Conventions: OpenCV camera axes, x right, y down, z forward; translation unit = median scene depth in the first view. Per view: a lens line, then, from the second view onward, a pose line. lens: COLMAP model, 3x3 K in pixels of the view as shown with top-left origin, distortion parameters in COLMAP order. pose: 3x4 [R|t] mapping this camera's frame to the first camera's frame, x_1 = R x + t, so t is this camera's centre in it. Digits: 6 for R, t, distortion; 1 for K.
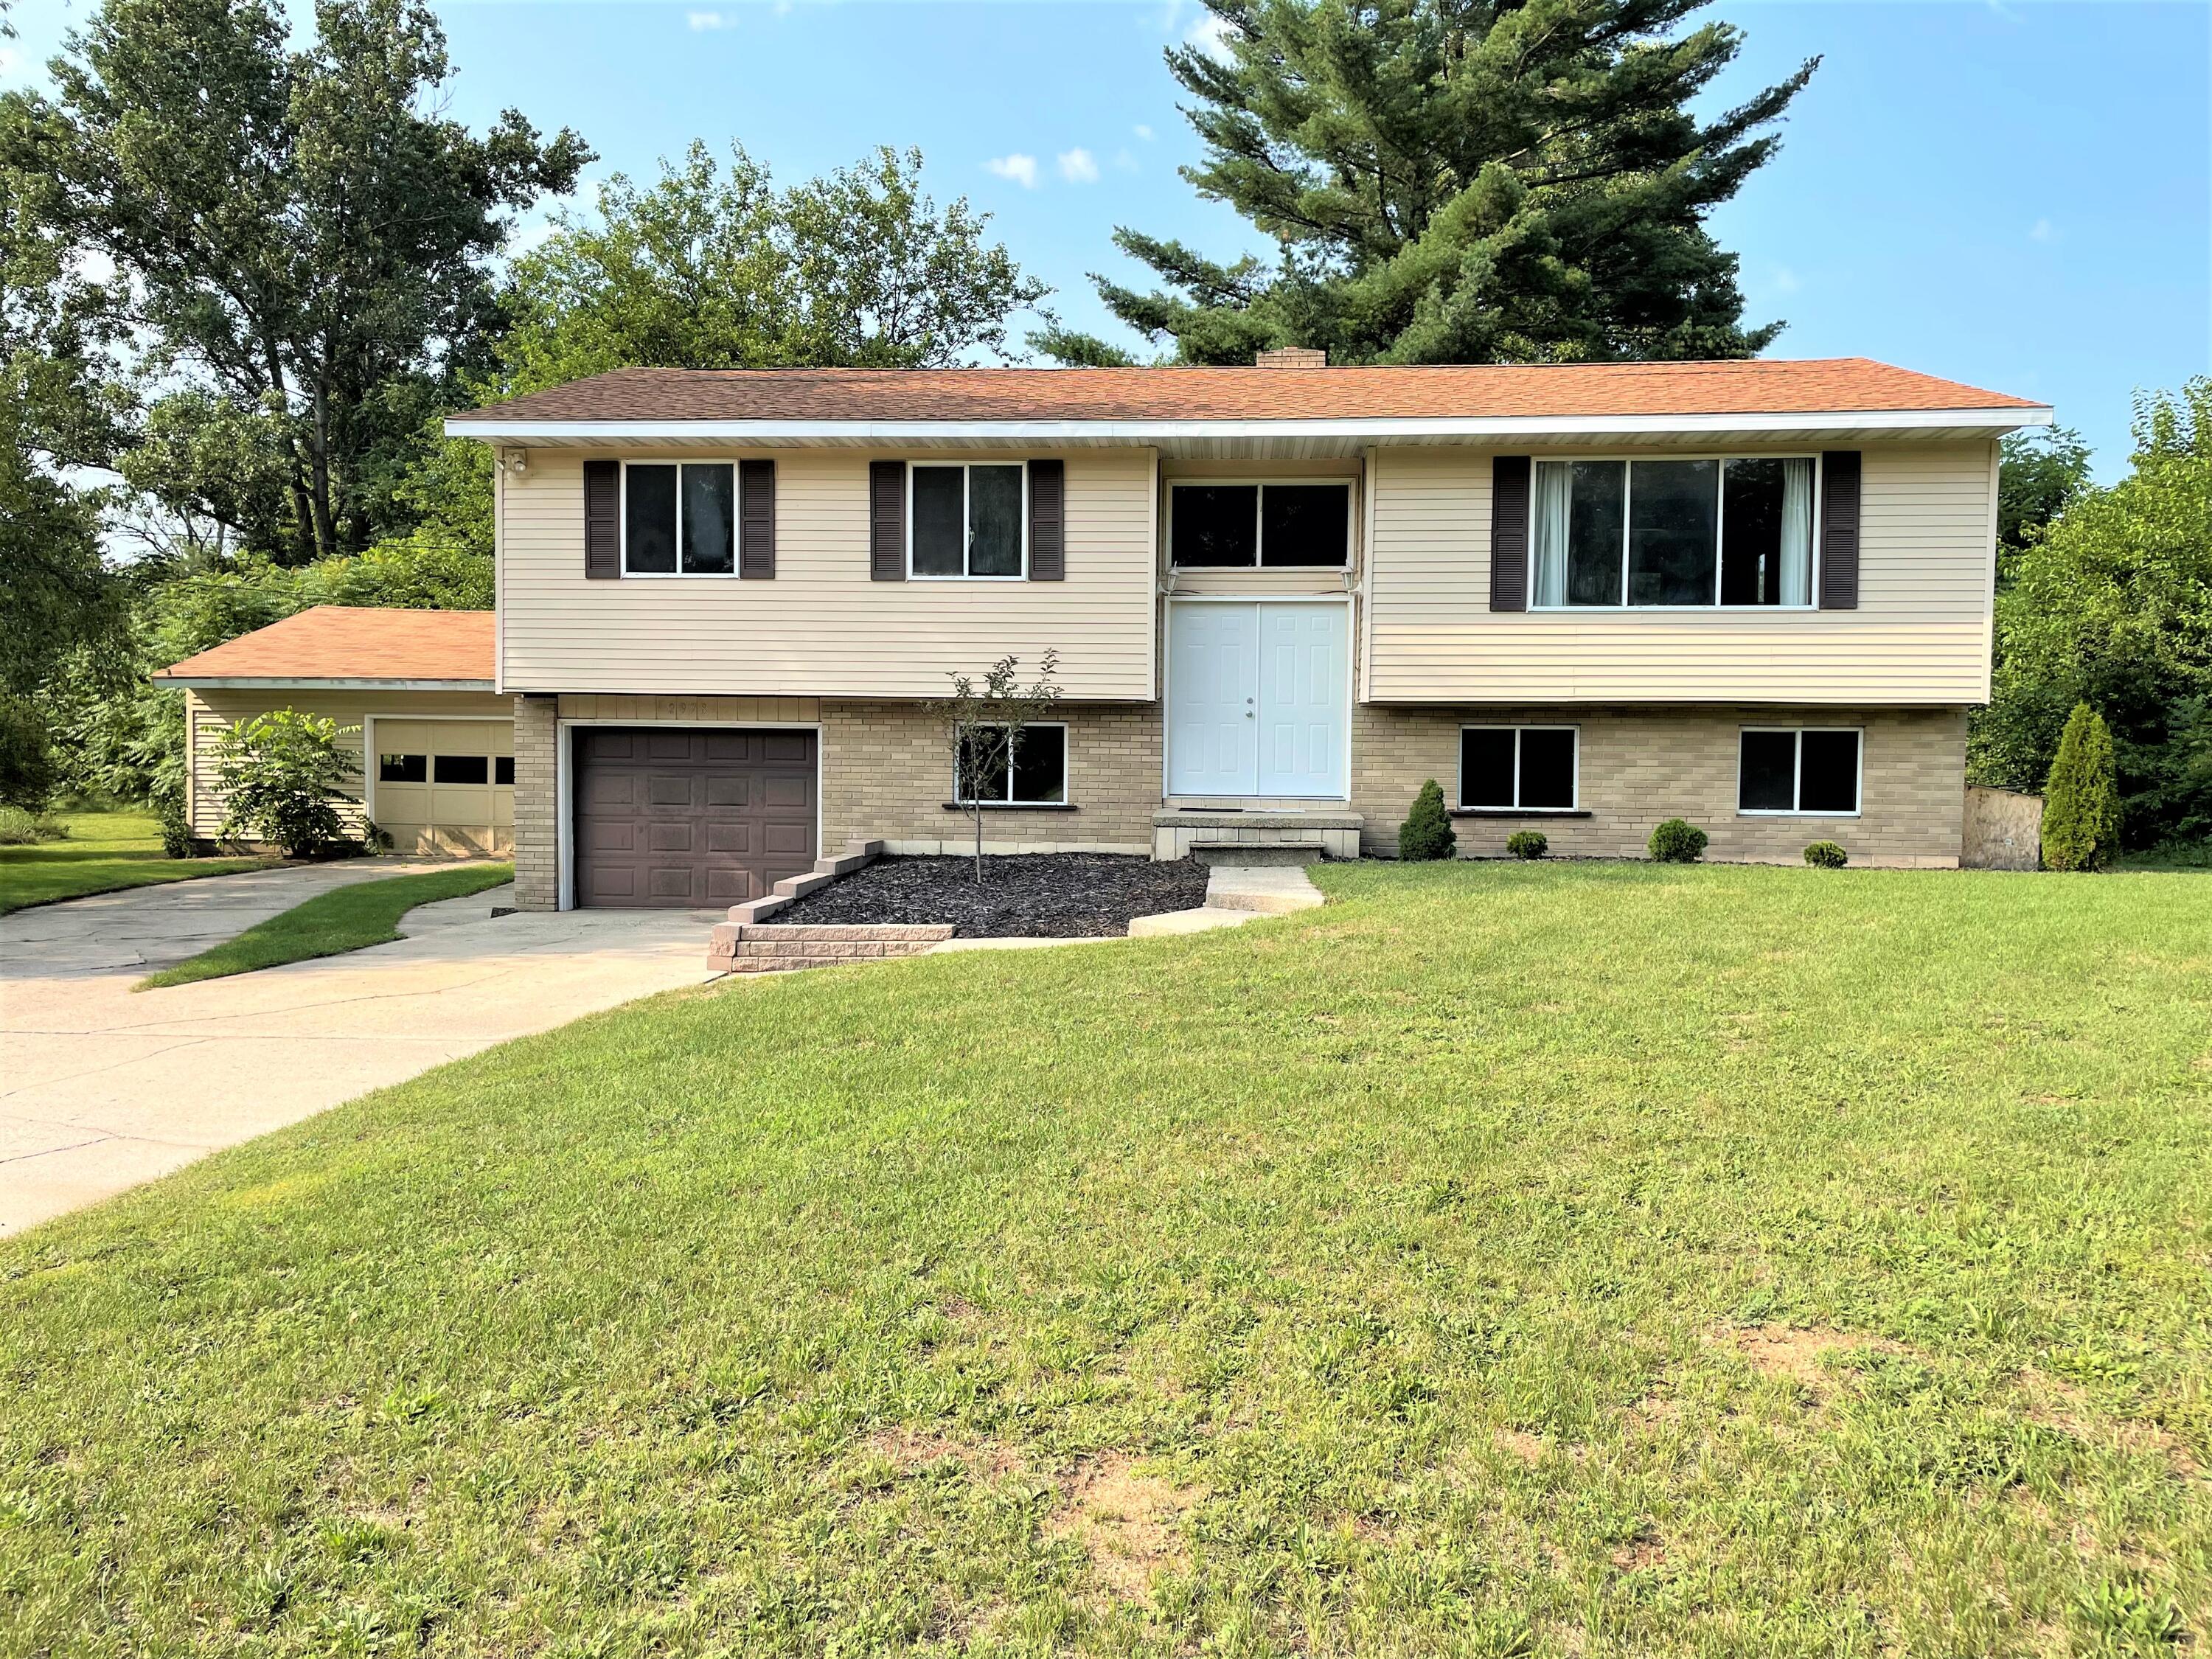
lens RADIAL K [[1589.7, 0, 1106.0], [0, 1589.7, 829.5], [0, 0, 1]] dist [0.110637, -0.157628]
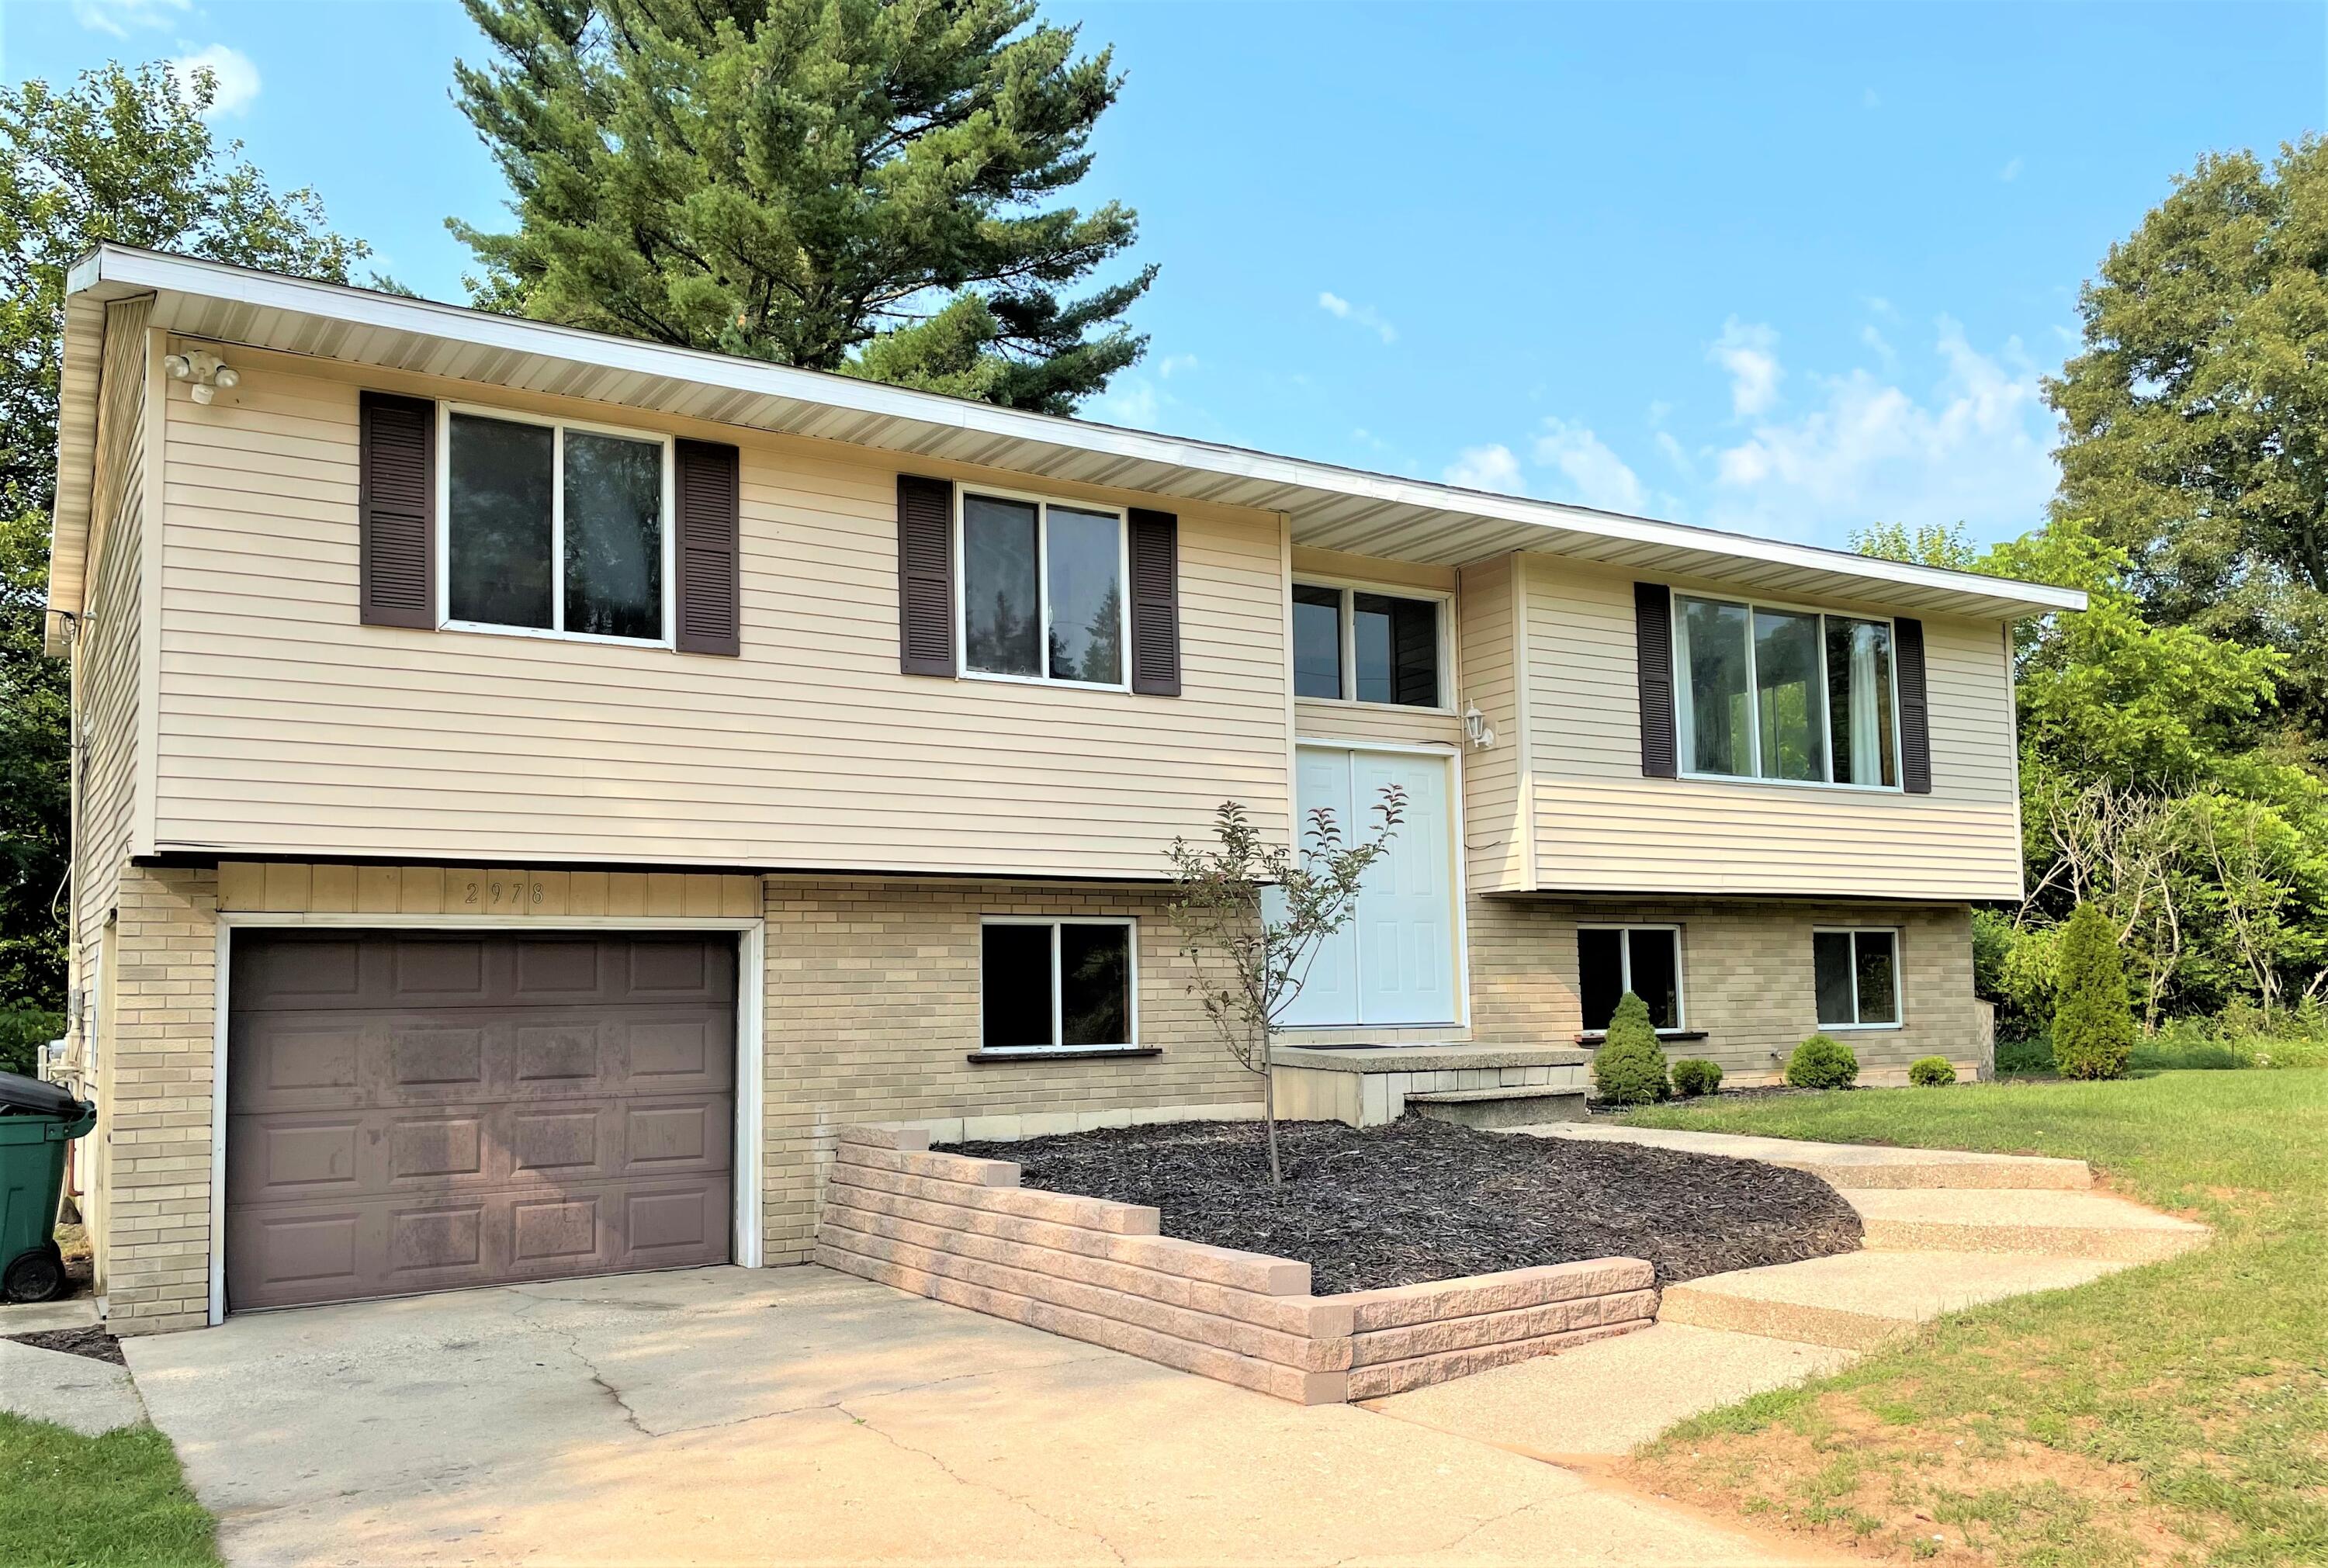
lens RADIAL K [[1763.7, 0, 1161.5], [0, 1763.7, 898.7], [0, 0, 1]] dist [0.071826, 0.000708]
pose [[0.821666, 0.008362, 0.569908, -0.428230], [0.049959, 0.994987, -0.086628, -0.013680], [-0.567776, 0.099651, 0.817129, 0.421689]]
